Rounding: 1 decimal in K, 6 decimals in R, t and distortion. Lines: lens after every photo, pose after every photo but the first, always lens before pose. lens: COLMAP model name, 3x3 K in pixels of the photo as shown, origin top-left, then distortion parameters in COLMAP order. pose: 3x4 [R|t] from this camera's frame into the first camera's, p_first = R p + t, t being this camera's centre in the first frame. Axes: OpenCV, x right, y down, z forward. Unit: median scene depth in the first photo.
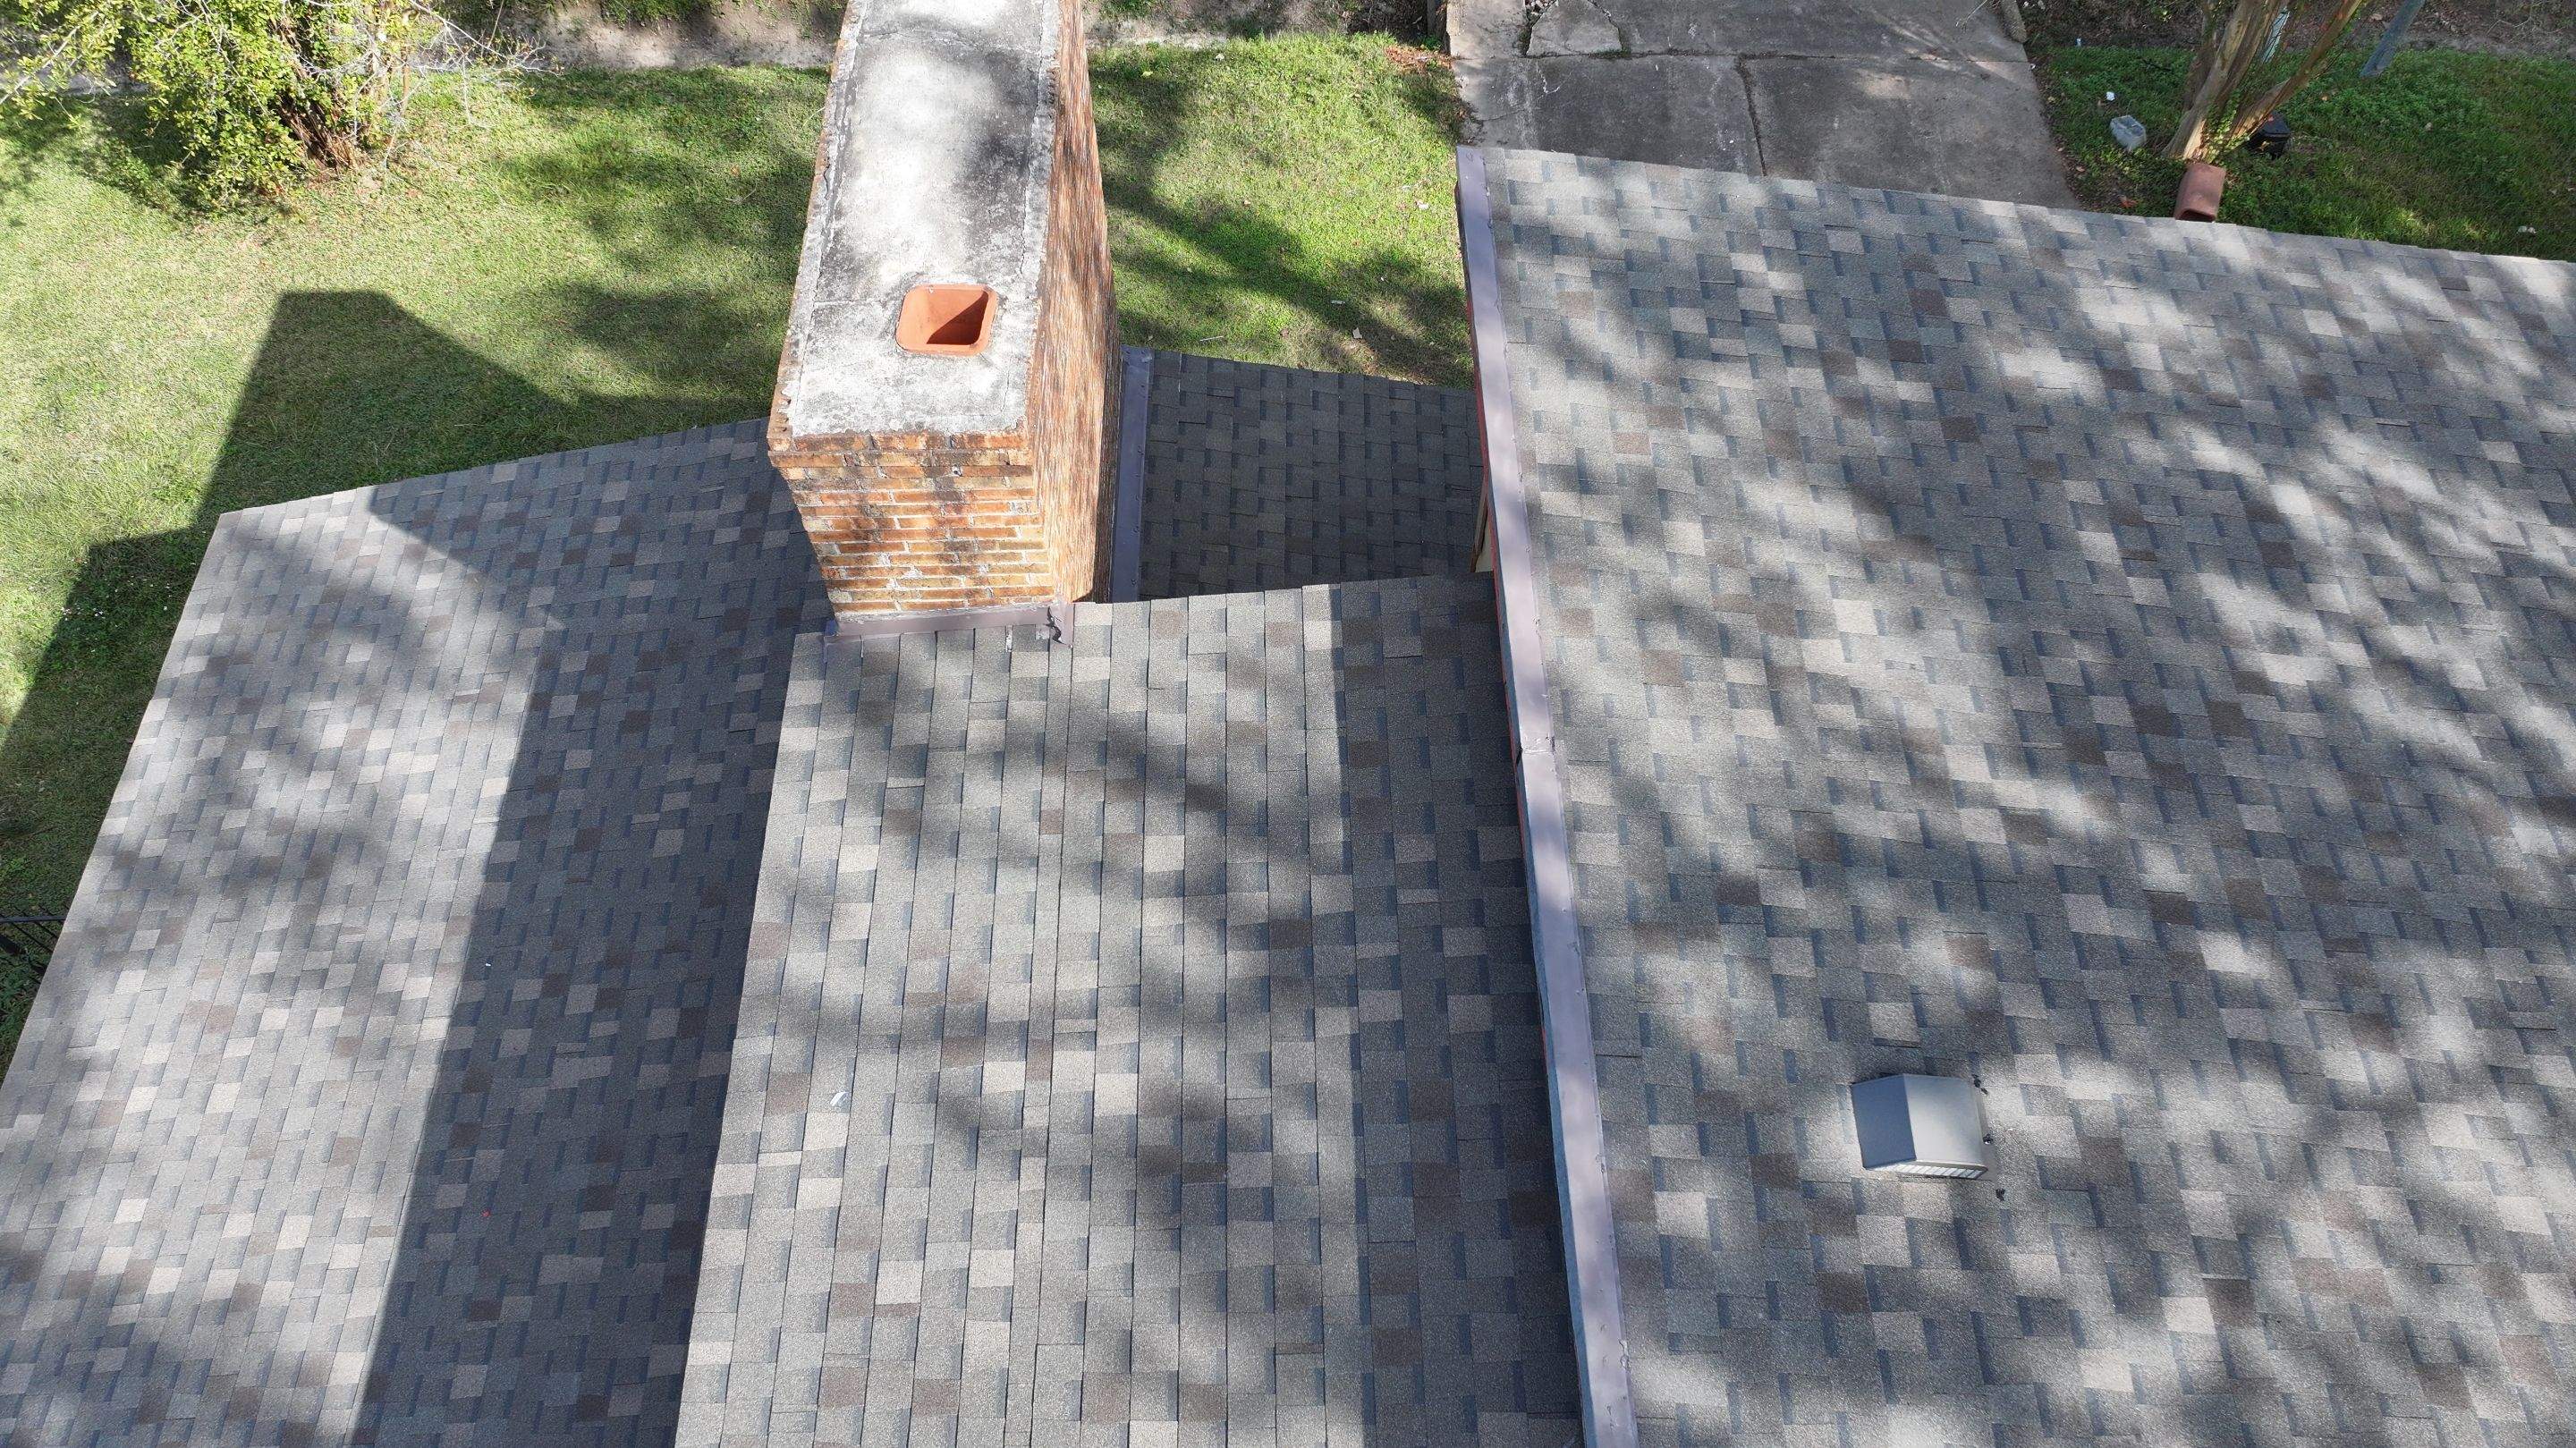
lens RADIAL K [[1796.5, 0, 1300.7], [0, 1796.5, 734.6], [0, 0, 1]] dist [-0.002281, 0.020653]
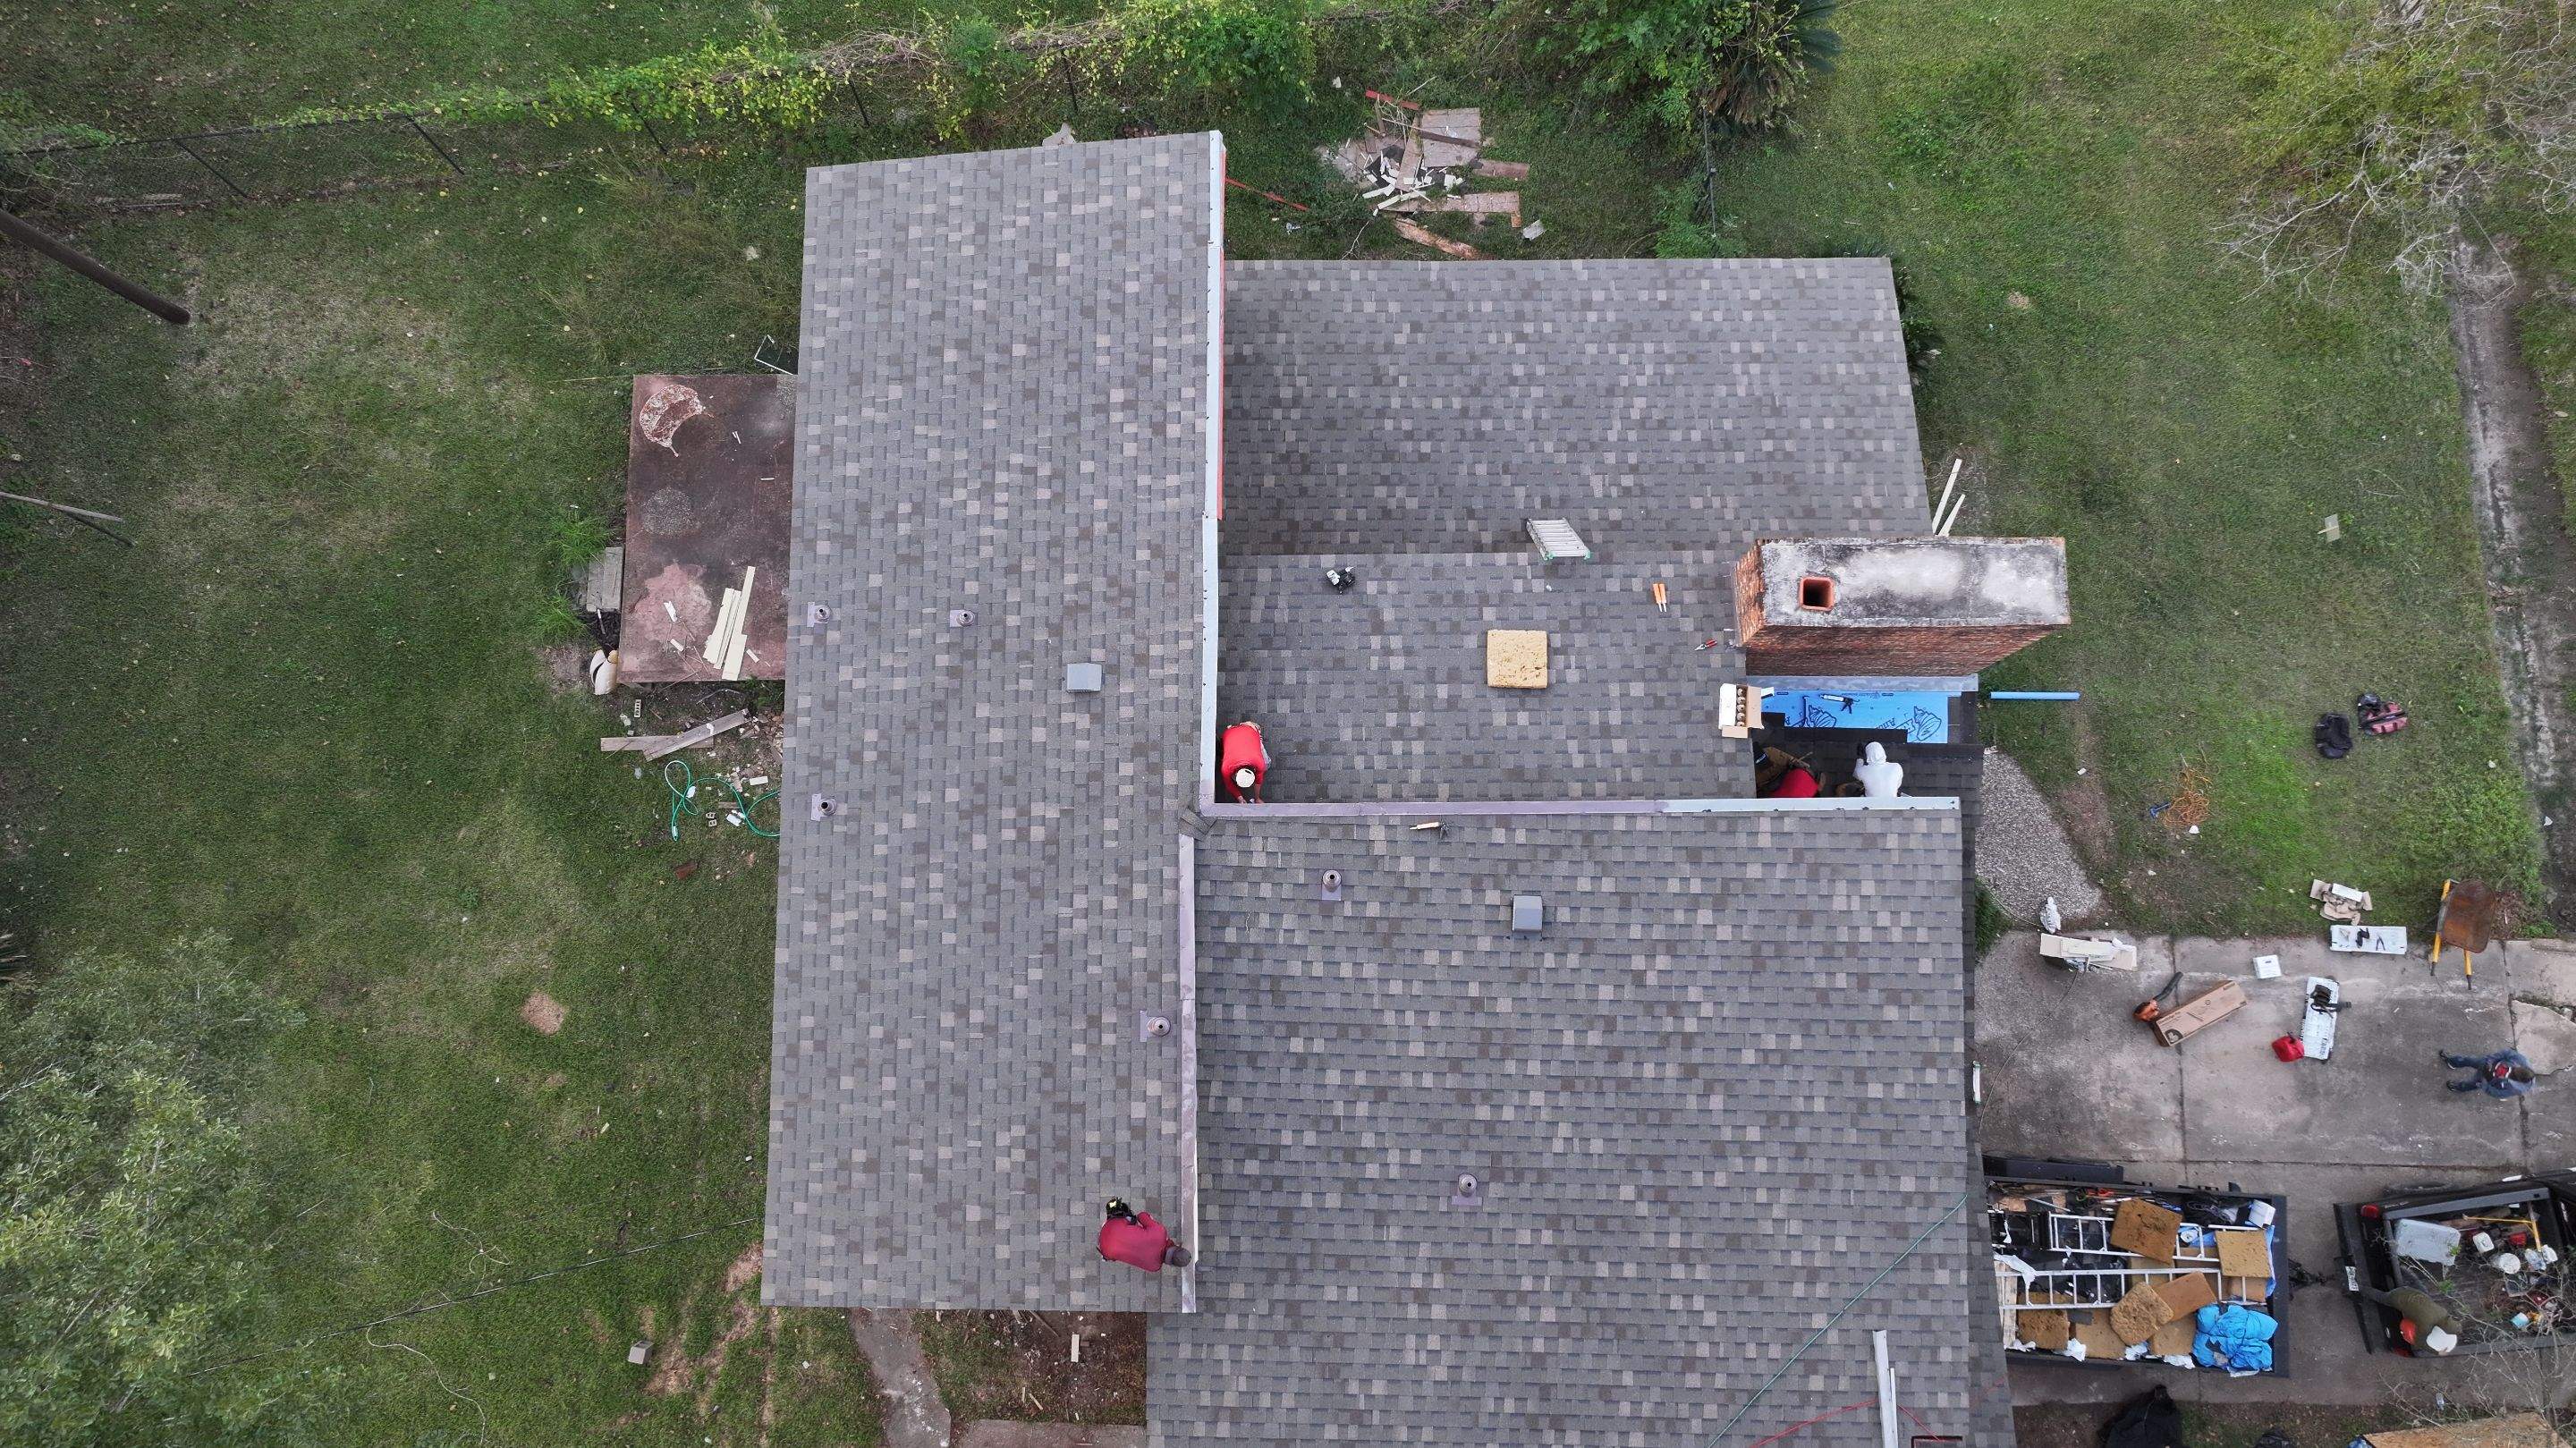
lens RADIAL K [[1796.5, 0, 1291.4], [0, 1796.5, 719.2], [0, 0, 1]] dist [-0.002281, 0.020653]
pose [[-0.014132, 0.985932, -0.166549, 0.448542], [-0.847390, 0.076610, 0.525416, -0.954741], [0.530783, 0.148557, 0.834386, -1.645430]]
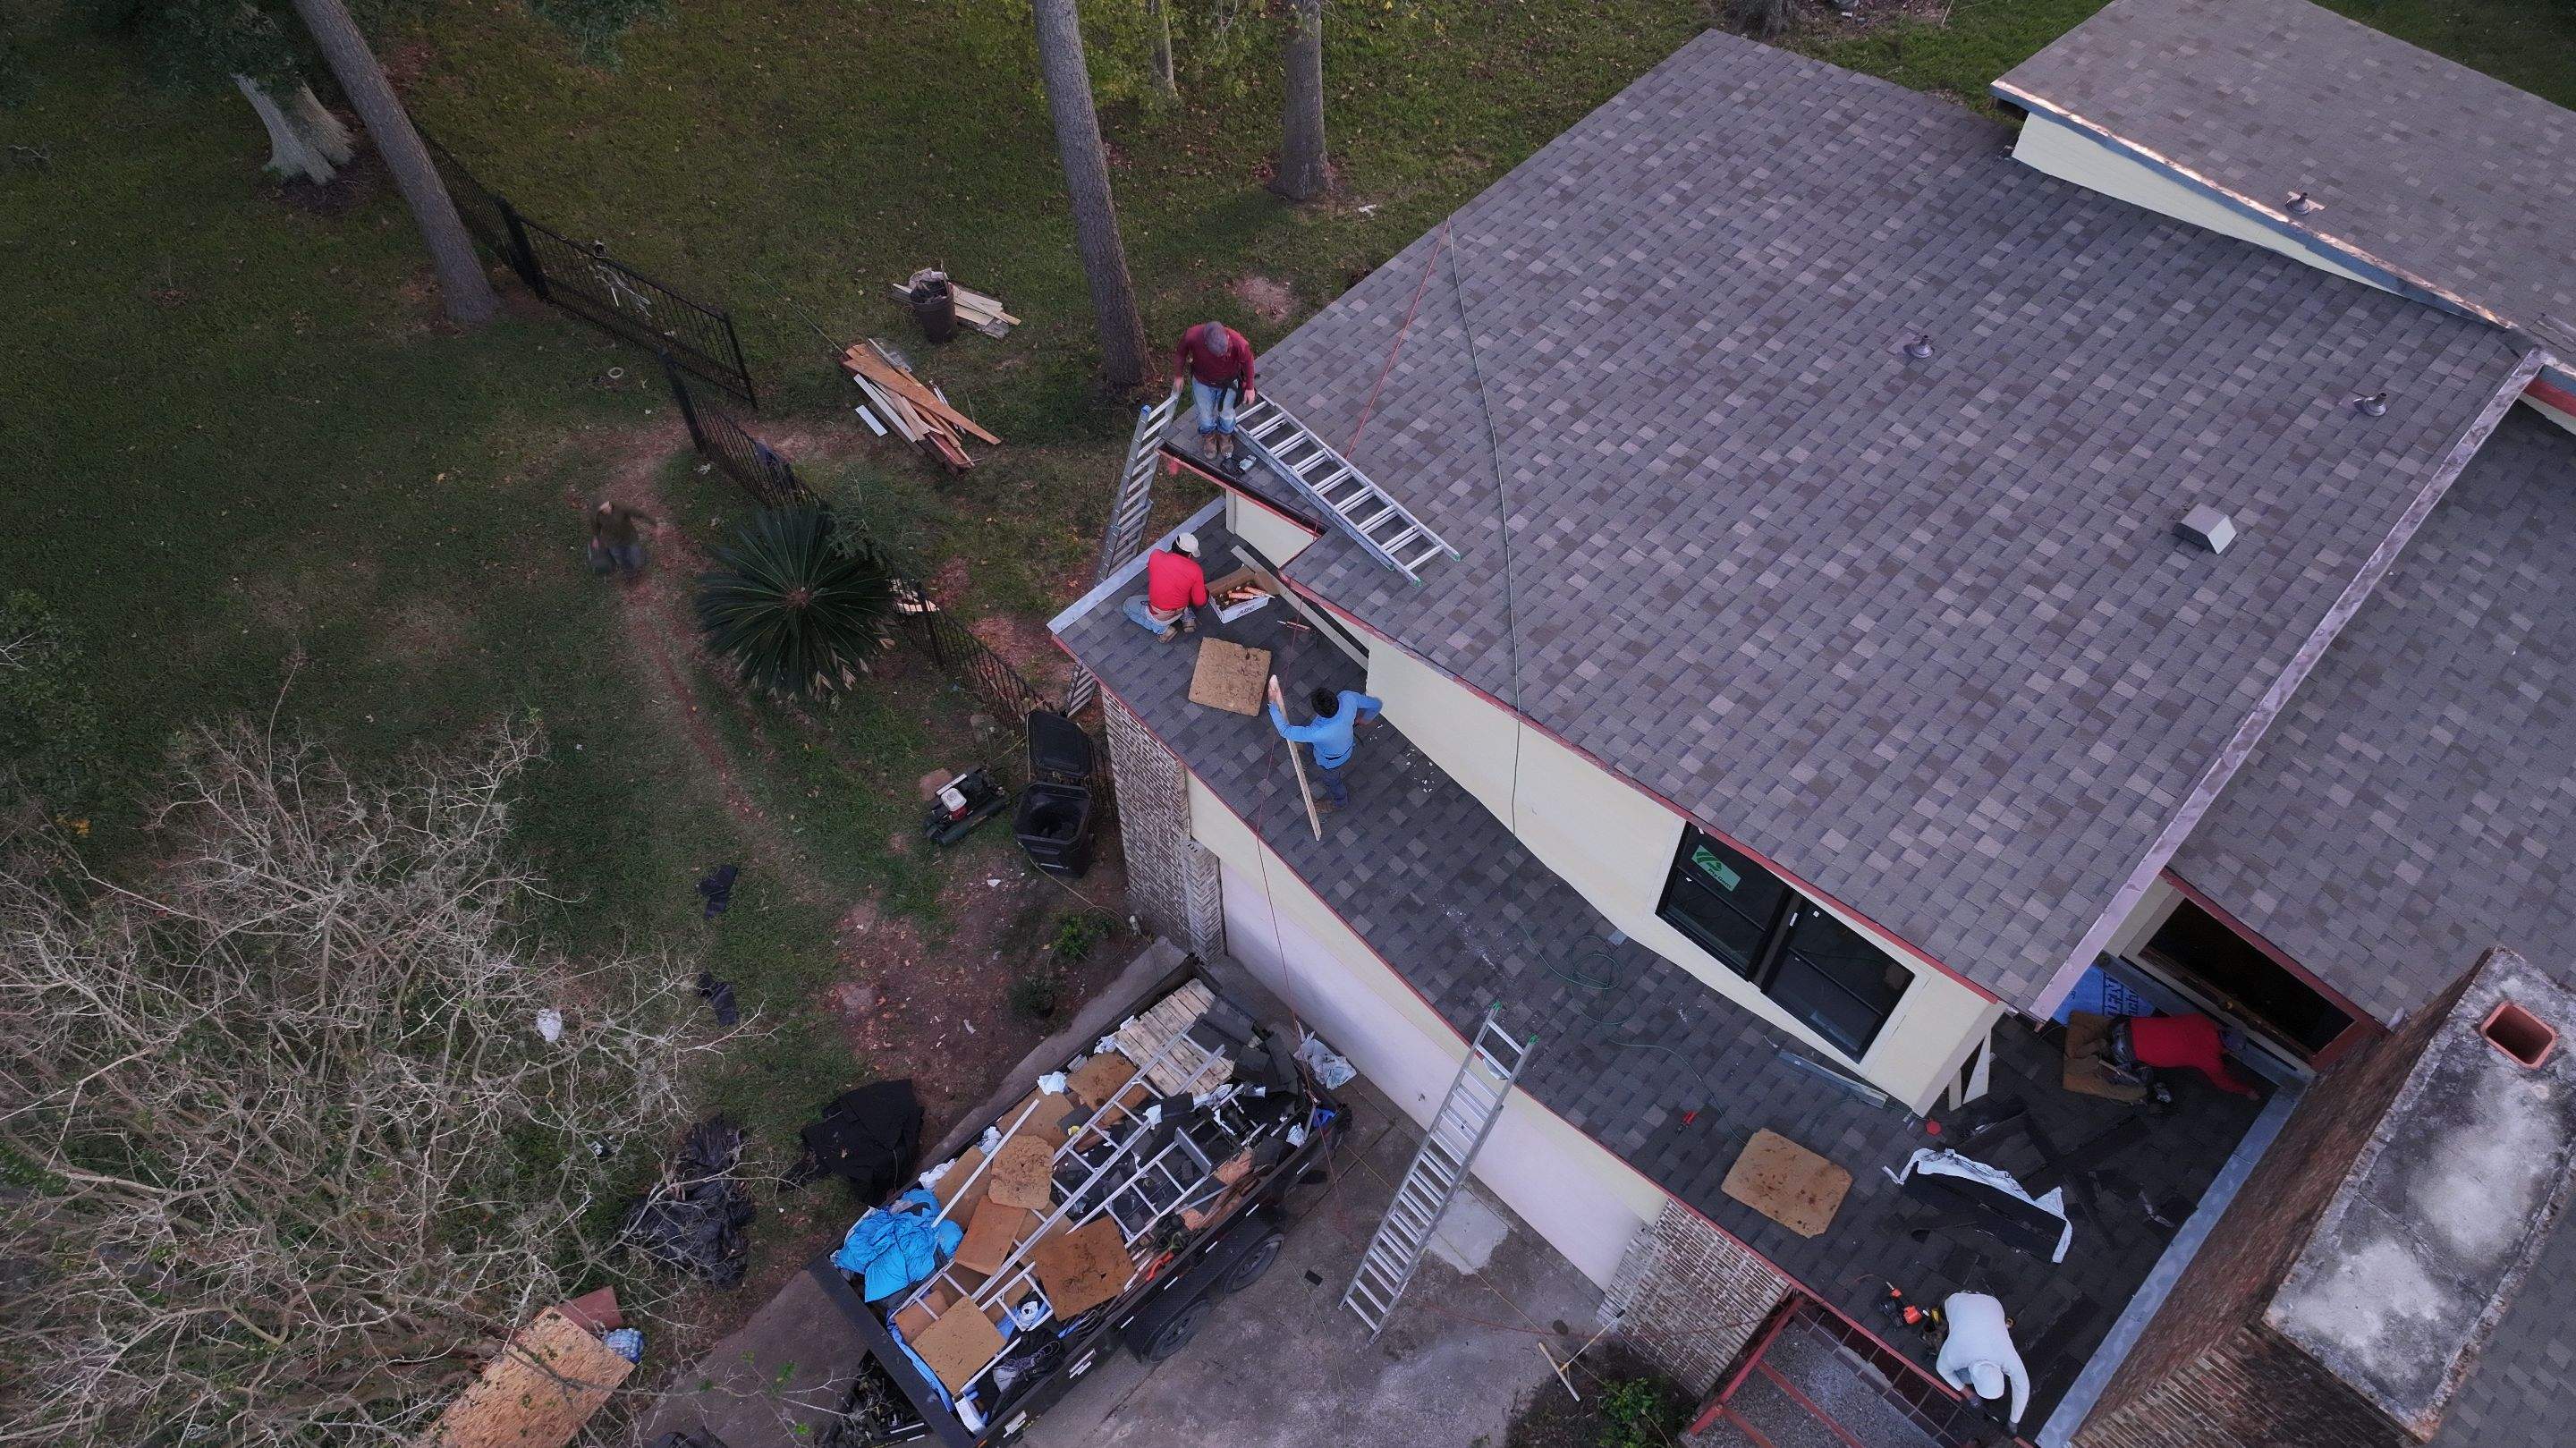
lens RADIAL K [[1796.5, 0, 1293.8], [0, 1796.5, 722.6], [0, 0, 1]] dist [-0.002281, 0.020653]
pose [[-0.718135, -0.579640, 0.385095, 0.119763], [0.590205, -0.214120, 0.778339, -1.983777], [-0.368700, 0.786238, 0.495874, 0.388370]]
